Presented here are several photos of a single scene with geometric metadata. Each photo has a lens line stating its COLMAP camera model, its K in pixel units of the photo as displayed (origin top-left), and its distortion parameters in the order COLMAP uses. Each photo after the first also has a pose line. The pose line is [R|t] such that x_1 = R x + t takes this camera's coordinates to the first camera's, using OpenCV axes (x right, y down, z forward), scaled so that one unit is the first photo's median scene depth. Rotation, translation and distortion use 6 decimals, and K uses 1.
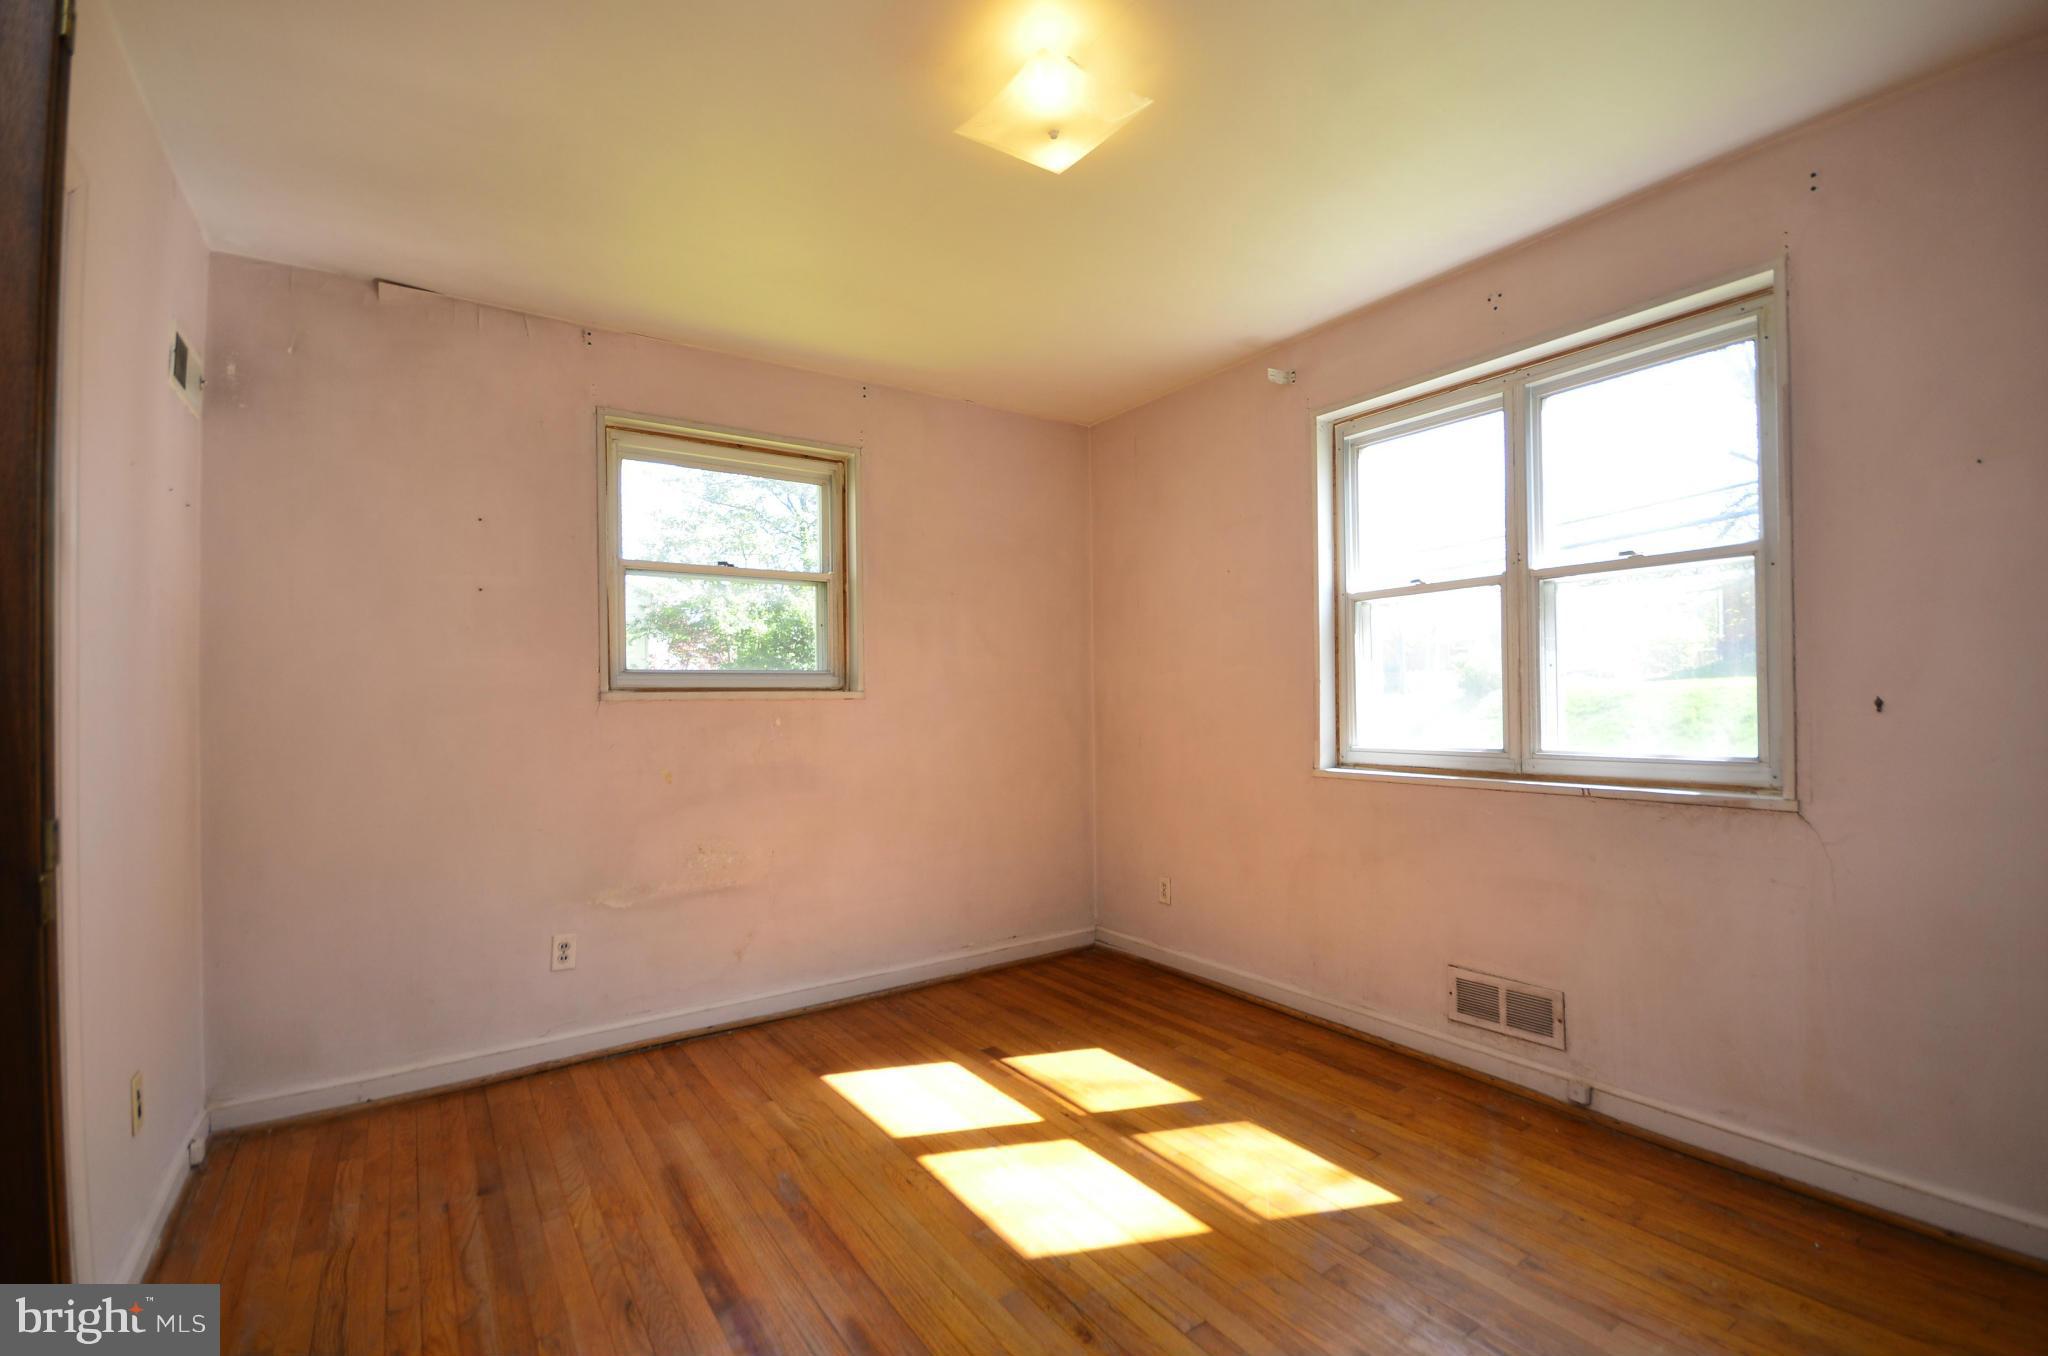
lens RADIAL K [[889.1, 0, 1035.3], [0, 889.1, 692.6], [0, 0, 1]] dist [-0.000687, -0.005178]
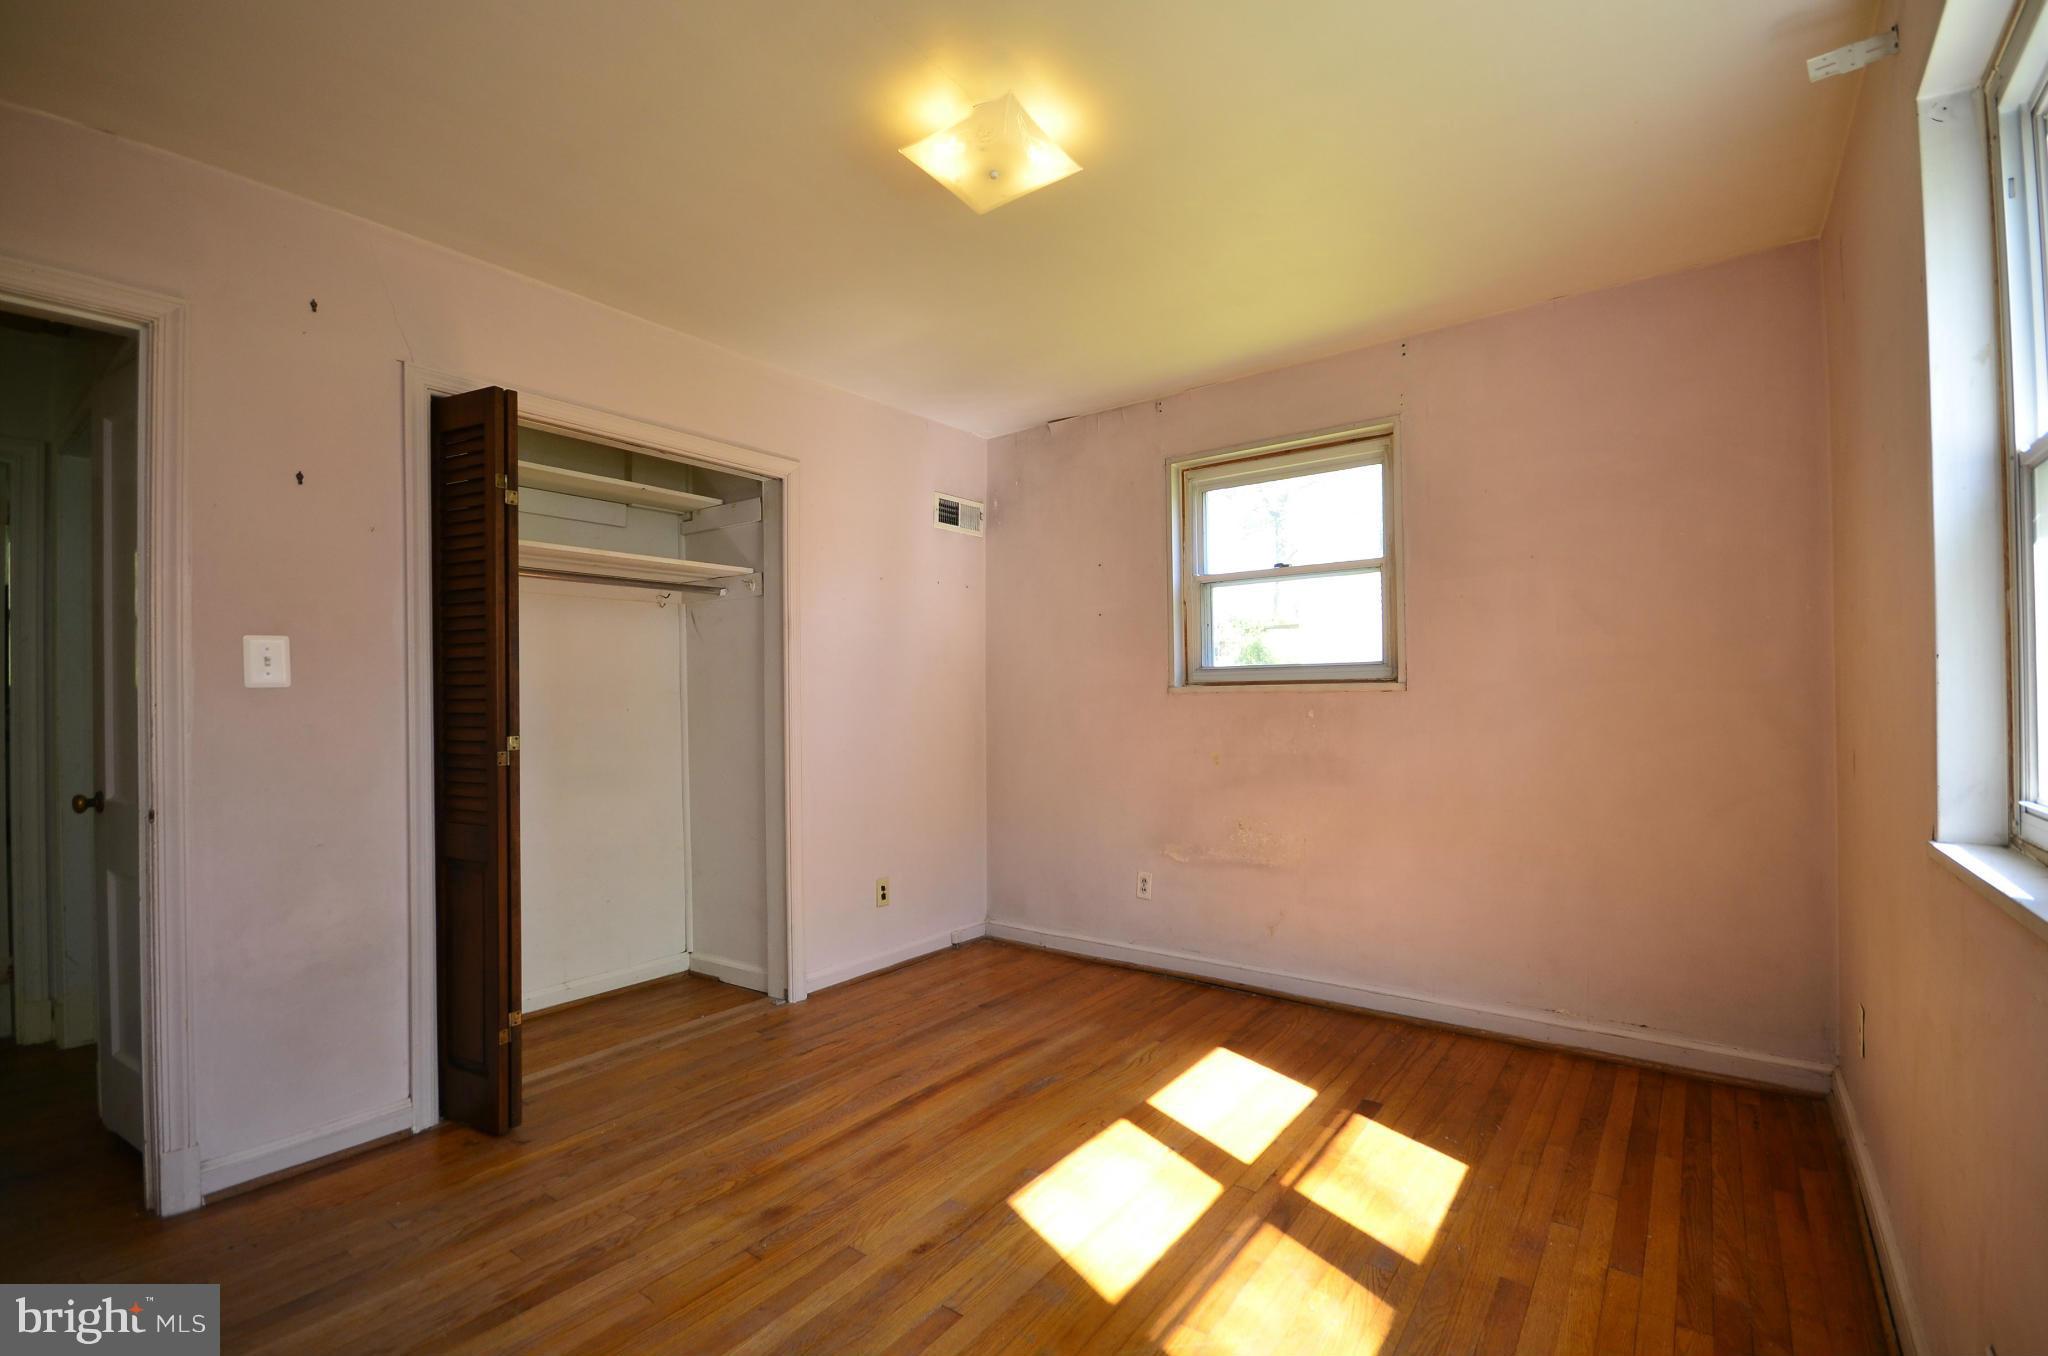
lens RADIAL K [[889.1, 0, 1035.3], [0, 889.1, 692.6], [0, 0, 1]] dist [-0.000687, -0.005178]
pose [[0.313840, 0.000457, -0.949476, 0.668591], [0.015682, 0.999861, 0.005665, -0.002301], [0.949346, -0.016667, 0.313789, 0.440917]]
